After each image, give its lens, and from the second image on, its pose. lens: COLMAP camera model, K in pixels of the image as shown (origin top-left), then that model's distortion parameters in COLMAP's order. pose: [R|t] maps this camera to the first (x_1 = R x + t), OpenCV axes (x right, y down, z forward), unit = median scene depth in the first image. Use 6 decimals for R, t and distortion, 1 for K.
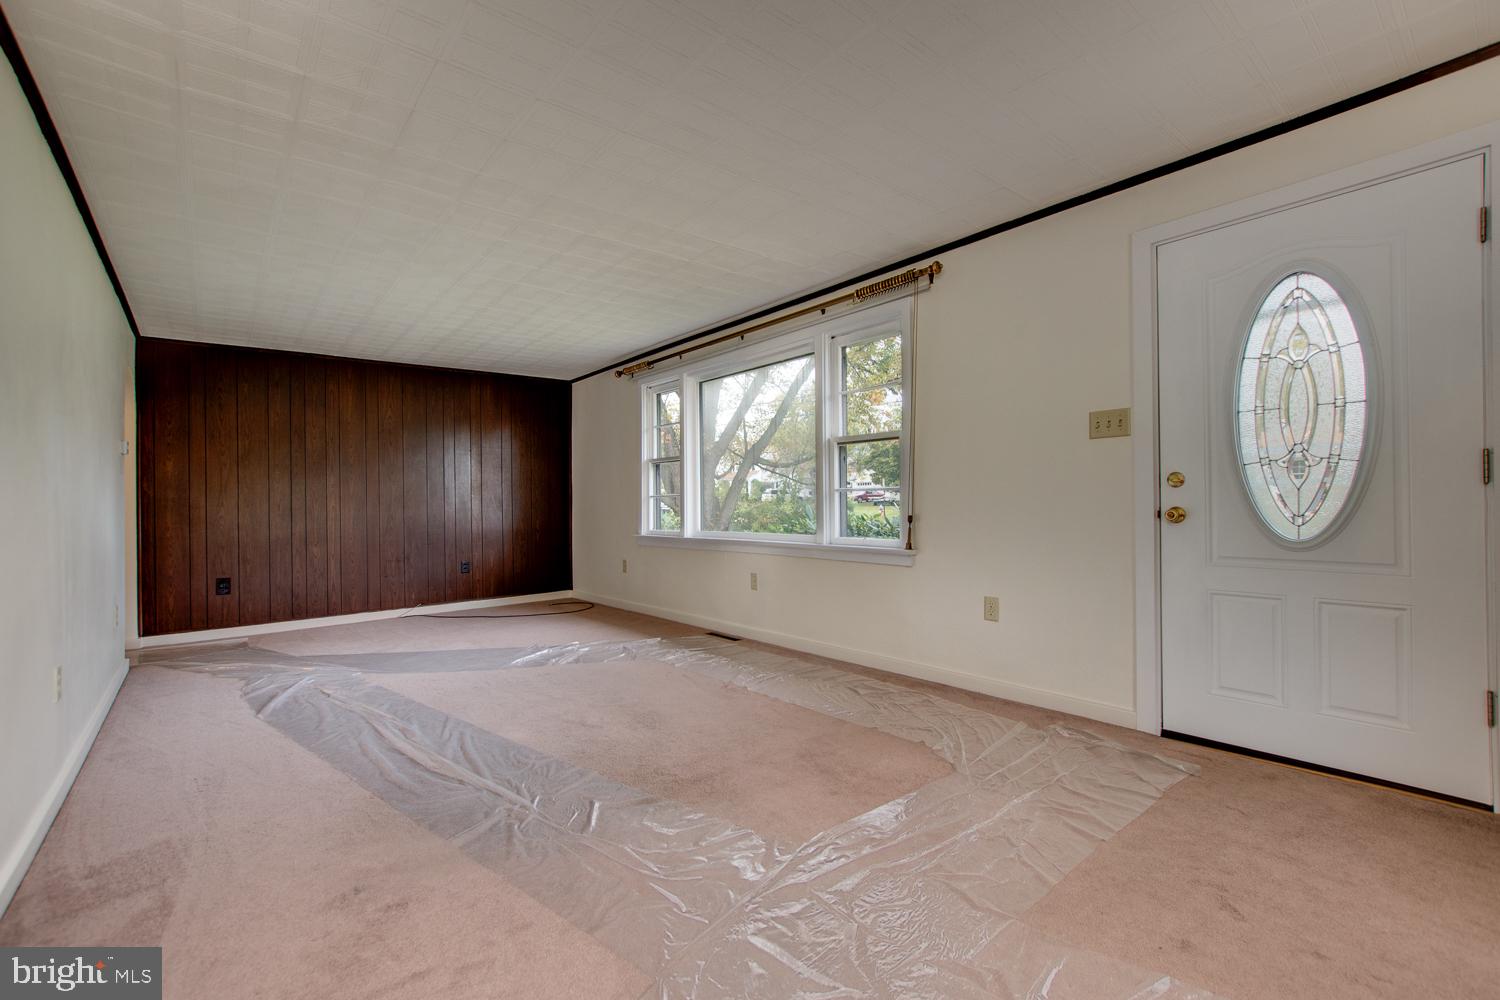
lens RADIAL K [[659.2, 0, 750.0], [0, 659.2, 500.0], [0, 0, 1]] dist [-0.001152, -0.000145]
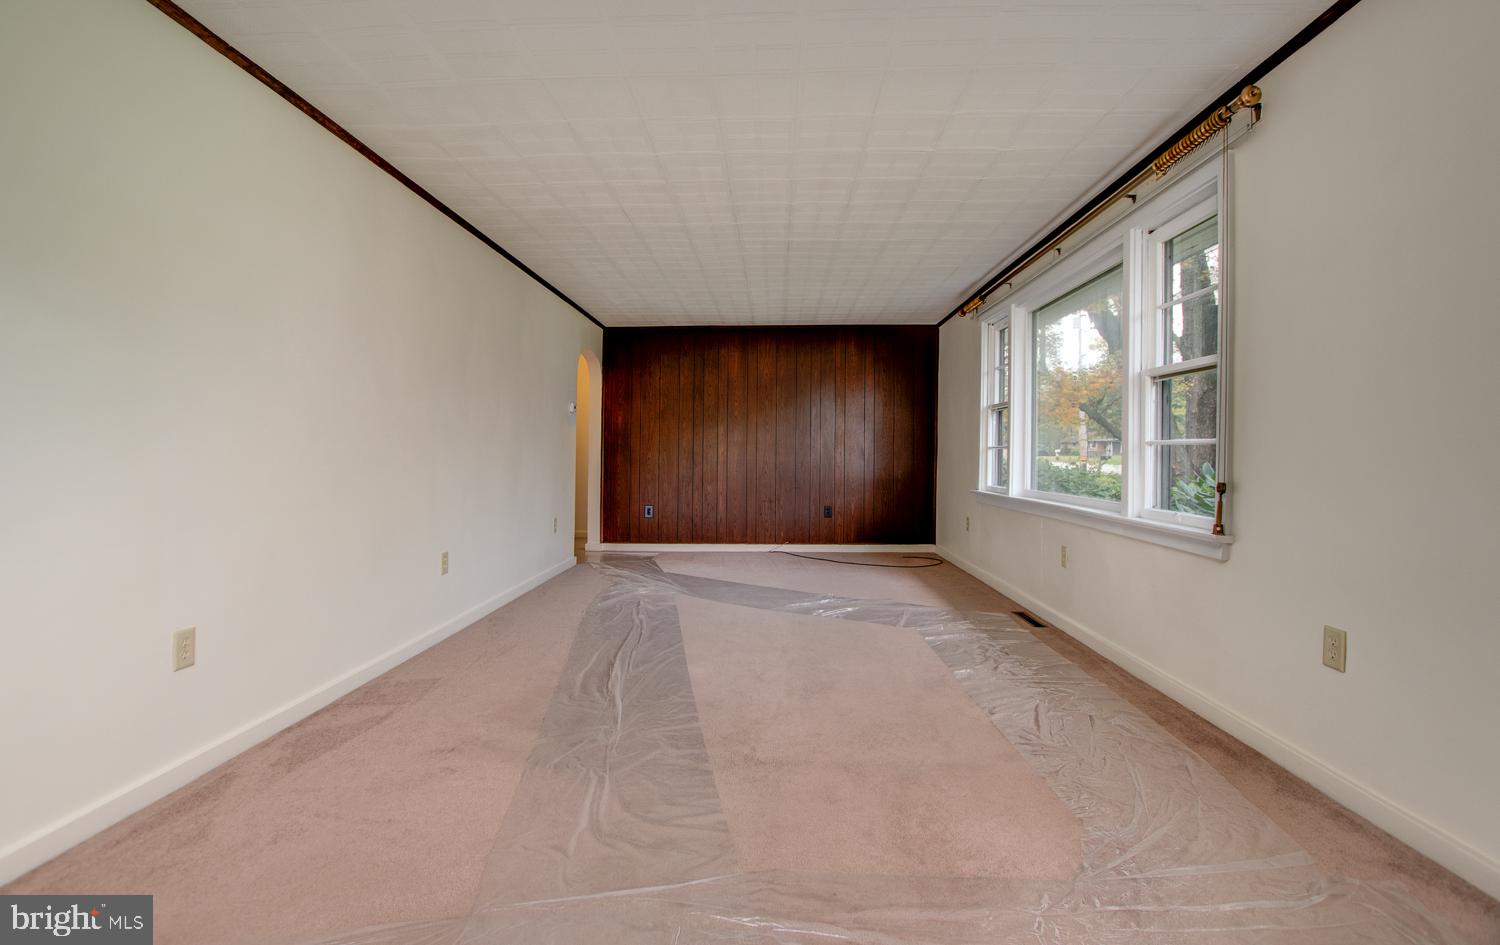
lens RADIAL K [[670.6, 0, 752.8], [0, 670.6, 448.3], [0, 0, 1]] dist [-0.002195, -0.000250]
pose [[0.758306, 0.017355, -0.651667, 0.207248], [-0.018662, 0.999814, 0.004910, -0.003658], [0.651631, 0.008438, 0.758489, 0.122002]]
